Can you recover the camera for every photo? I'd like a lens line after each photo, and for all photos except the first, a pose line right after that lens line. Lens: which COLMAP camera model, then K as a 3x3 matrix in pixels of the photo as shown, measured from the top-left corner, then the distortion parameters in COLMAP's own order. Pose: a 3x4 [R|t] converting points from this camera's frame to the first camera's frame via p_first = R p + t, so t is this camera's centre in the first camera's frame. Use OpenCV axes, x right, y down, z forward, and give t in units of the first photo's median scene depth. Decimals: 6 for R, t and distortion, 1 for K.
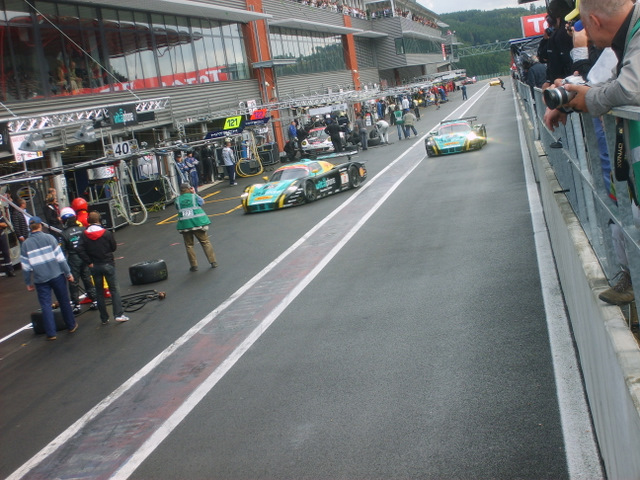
lens RADIAL K [[1349.9, 0, 320.0], [0, 1349.9, 240.0], [0, 0, 1]] dist [-0.032972, -0.010250]
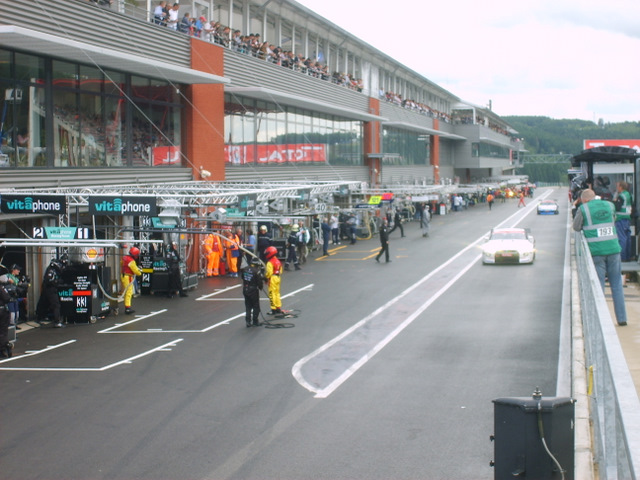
lens RADIAL K [[1349.9, 0, 320.0], [0, 1349.9, 240.0], [0, 0, 1]] dist [-0.032972, -0.010250]
pose [[0.987902, 0.150913, -0.035713, -0.017792], [-0.152690, 0.986812, -0.053747, 0.012505], [0.027131, 0.058549, 0.997916, -0.132716]]
